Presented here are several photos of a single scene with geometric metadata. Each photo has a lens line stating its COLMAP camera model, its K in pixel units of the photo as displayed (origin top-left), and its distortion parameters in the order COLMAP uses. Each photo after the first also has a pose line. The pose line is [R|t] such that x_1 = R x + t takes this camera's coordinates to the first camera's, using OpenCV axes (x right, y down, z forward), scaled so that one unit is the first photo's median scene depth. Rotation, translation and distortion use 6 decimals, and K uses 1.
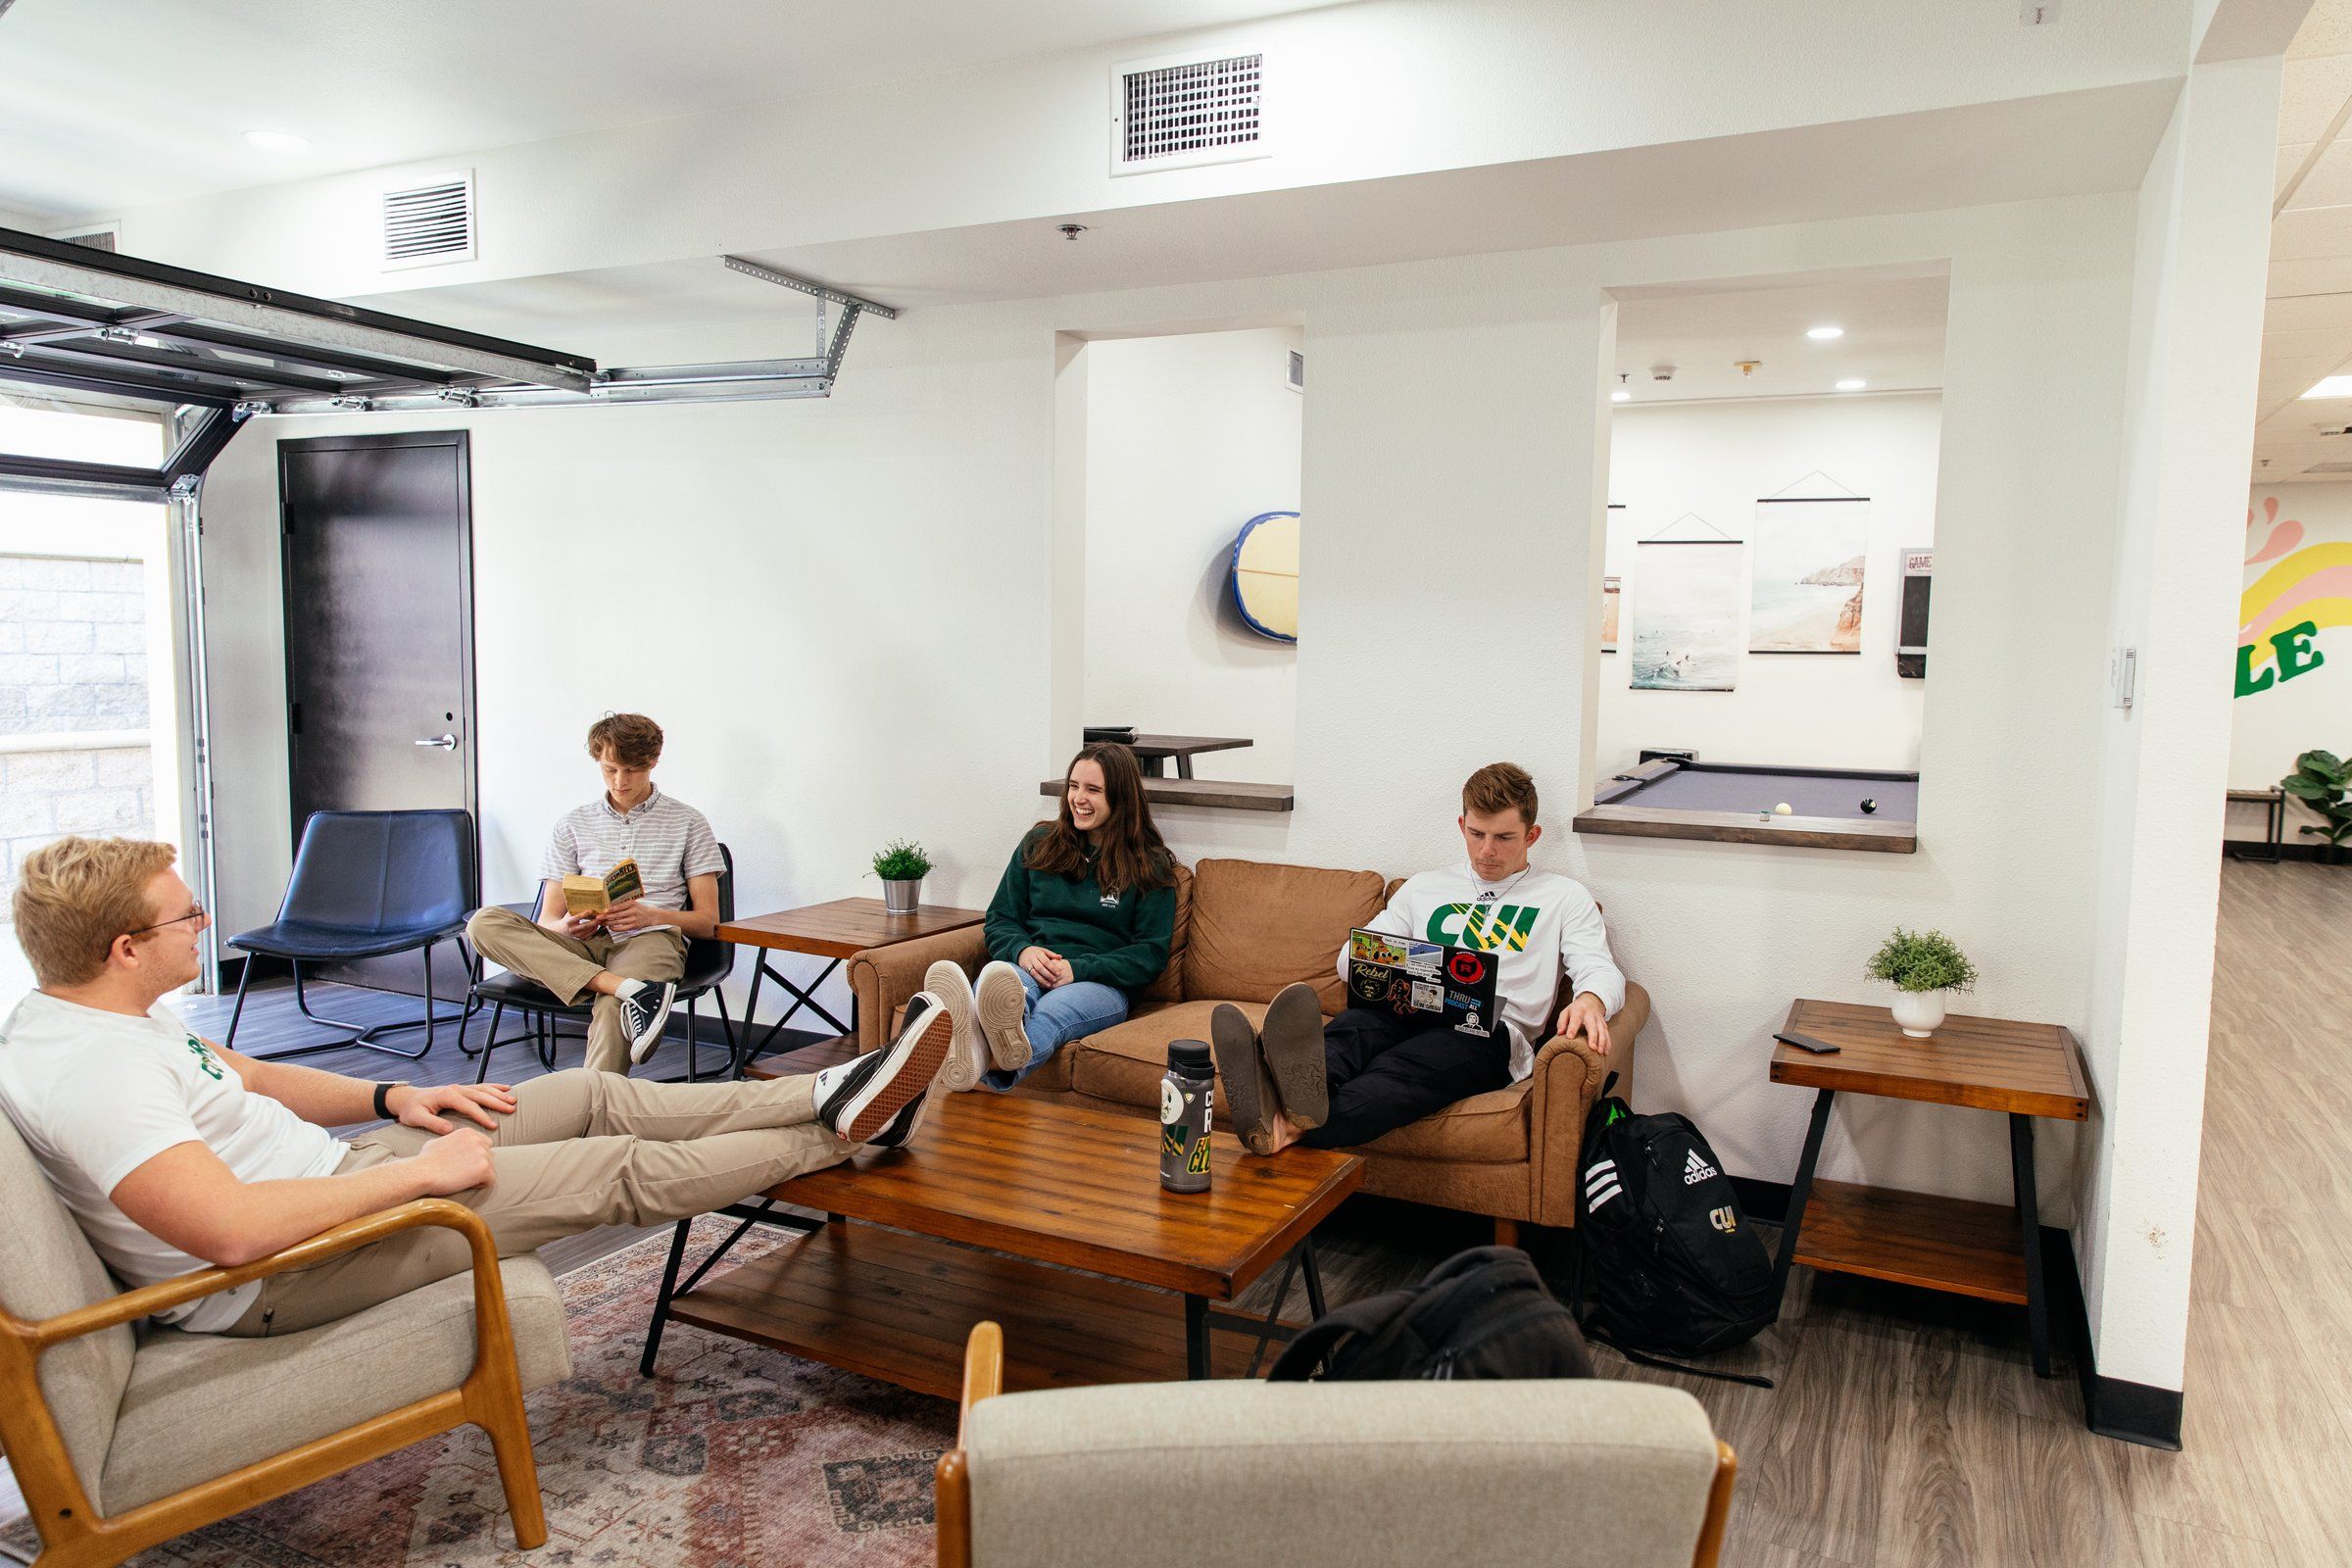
lens RADIAL K [[1572.6, 0, 1173.5], [0, 1572.6, 784.0], [0, 0, 1]] dist [-0.000718, -0.001043]
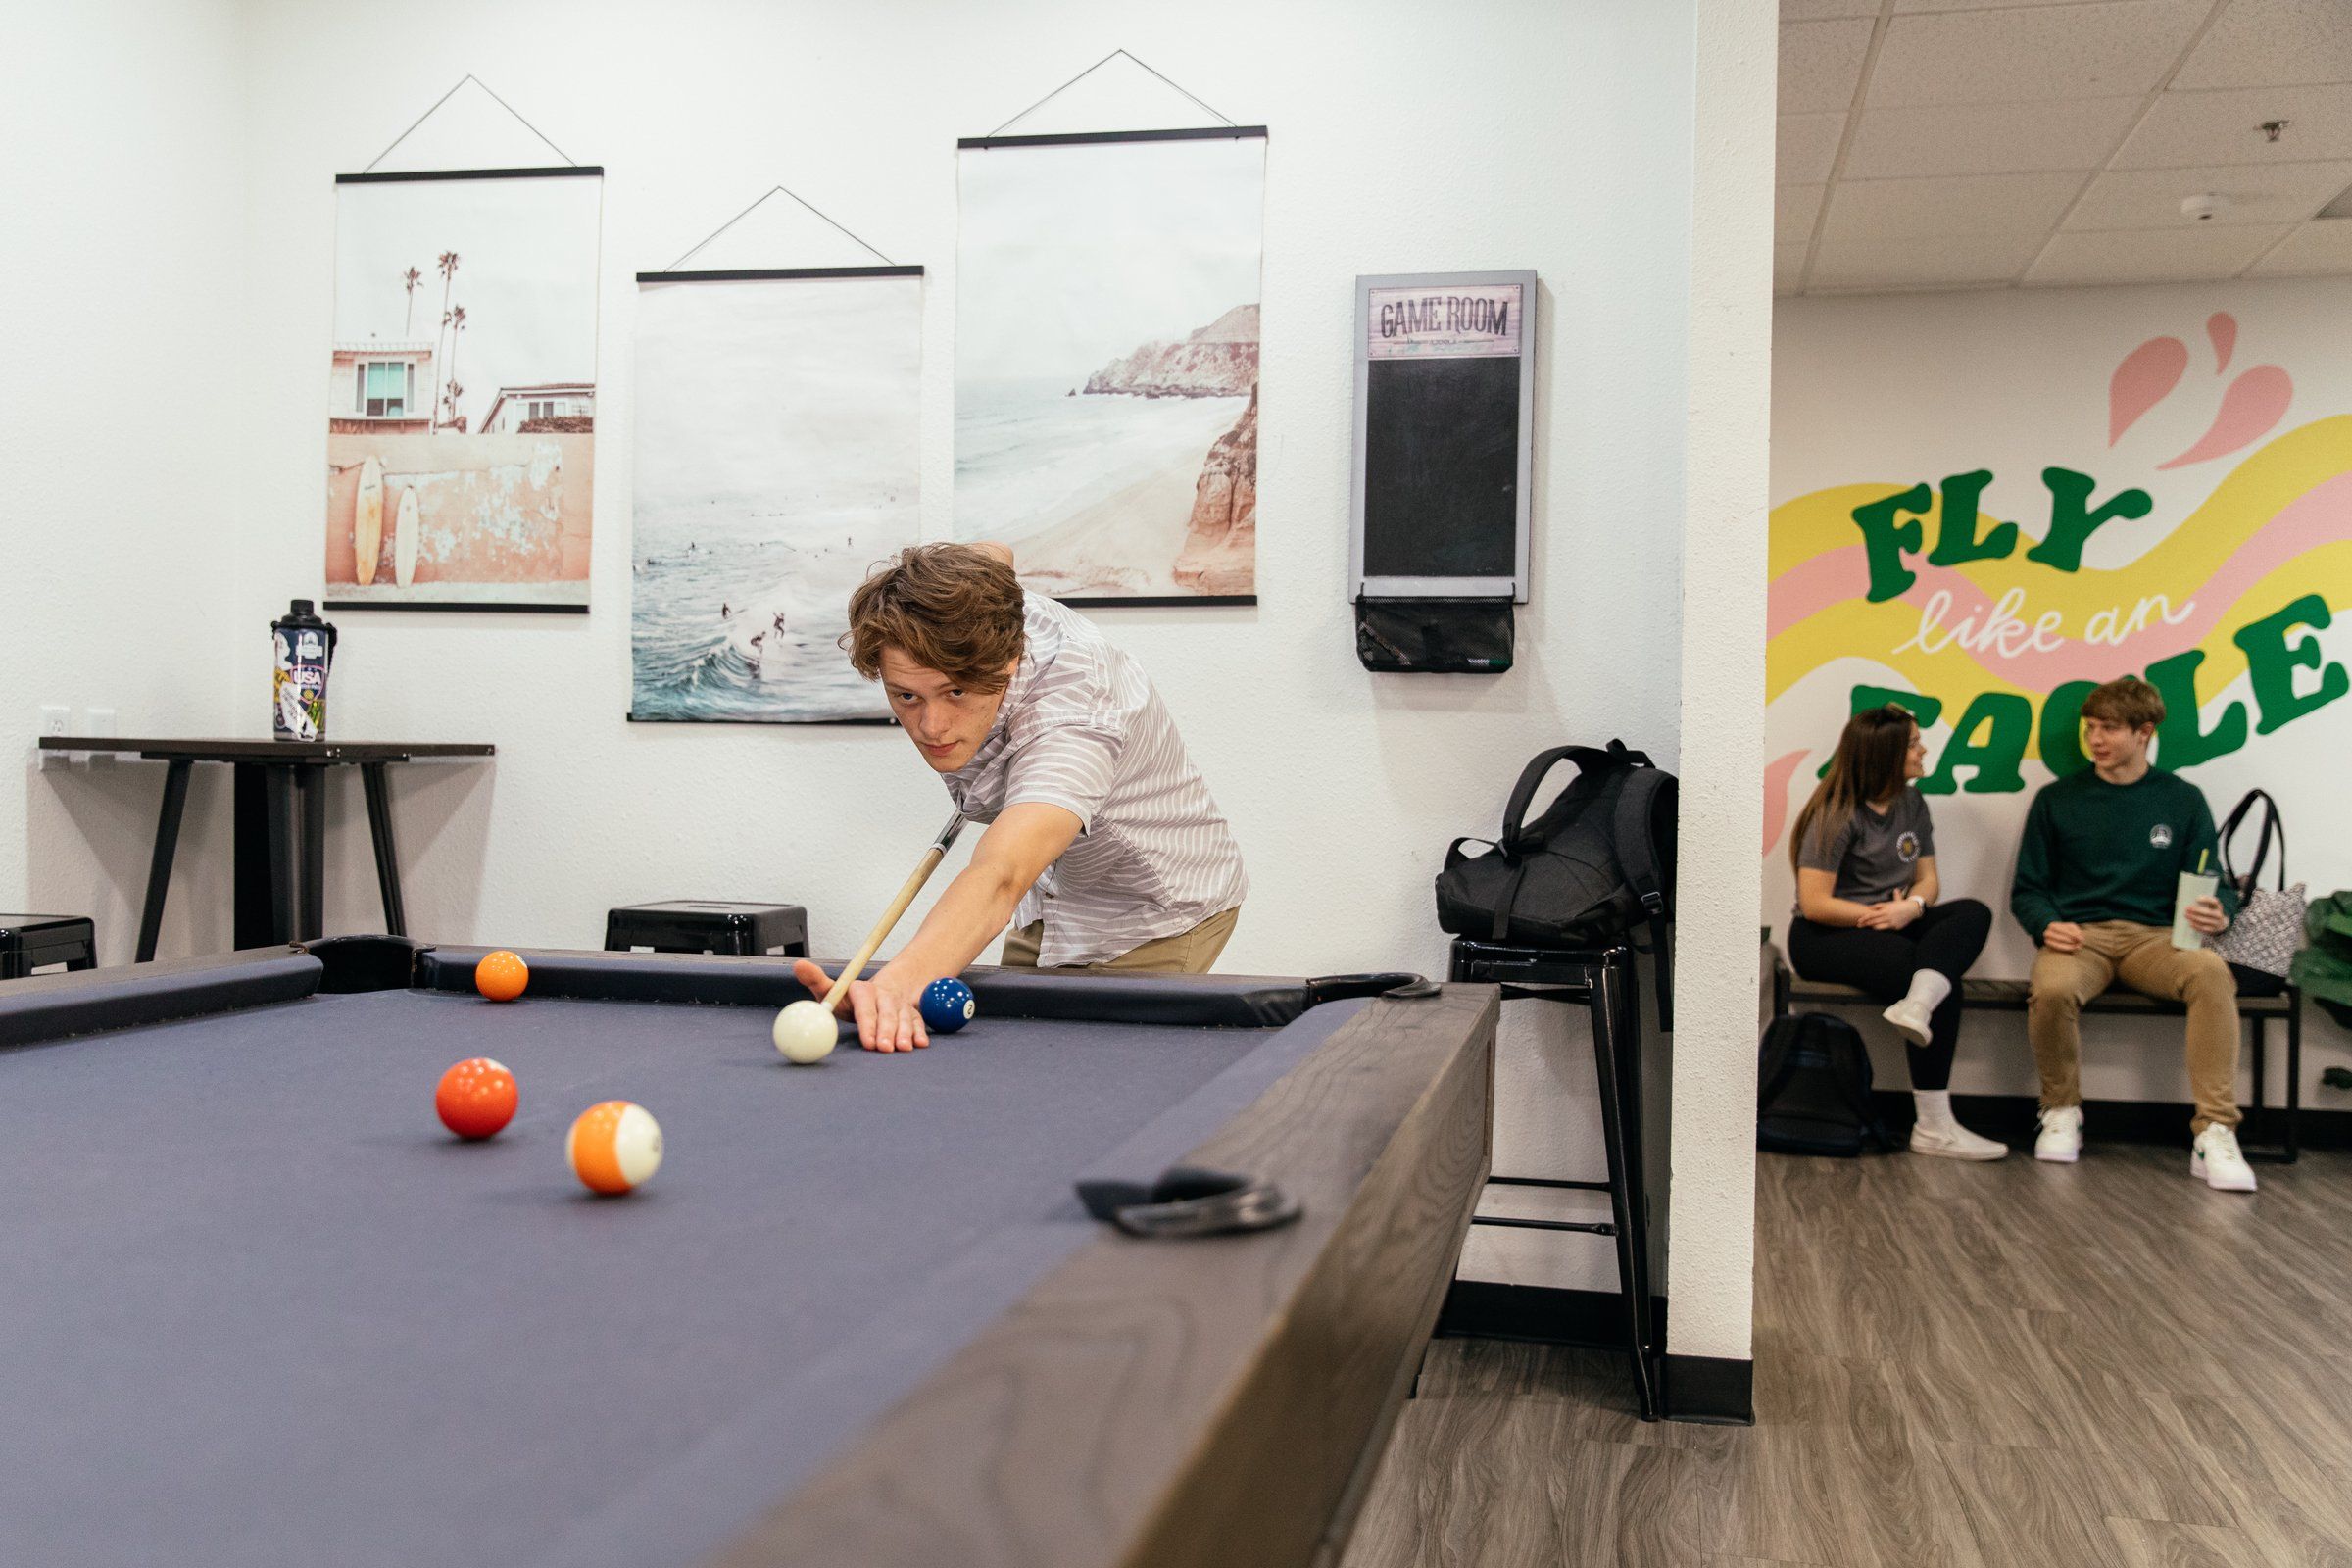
lens RADIAL K [[2251.9, 0, 1176.5], [0, 2251.9, 783.3], [0, 0, 1]] dist [0.011895, 0.000000]
pose [[0.968783, 0.001429, 0.247906, 0.286646], [0.019458, 0.996460, -0.081784, -0.007036], [-0.247146, 0.084054, 0.965326, 0.522345]]
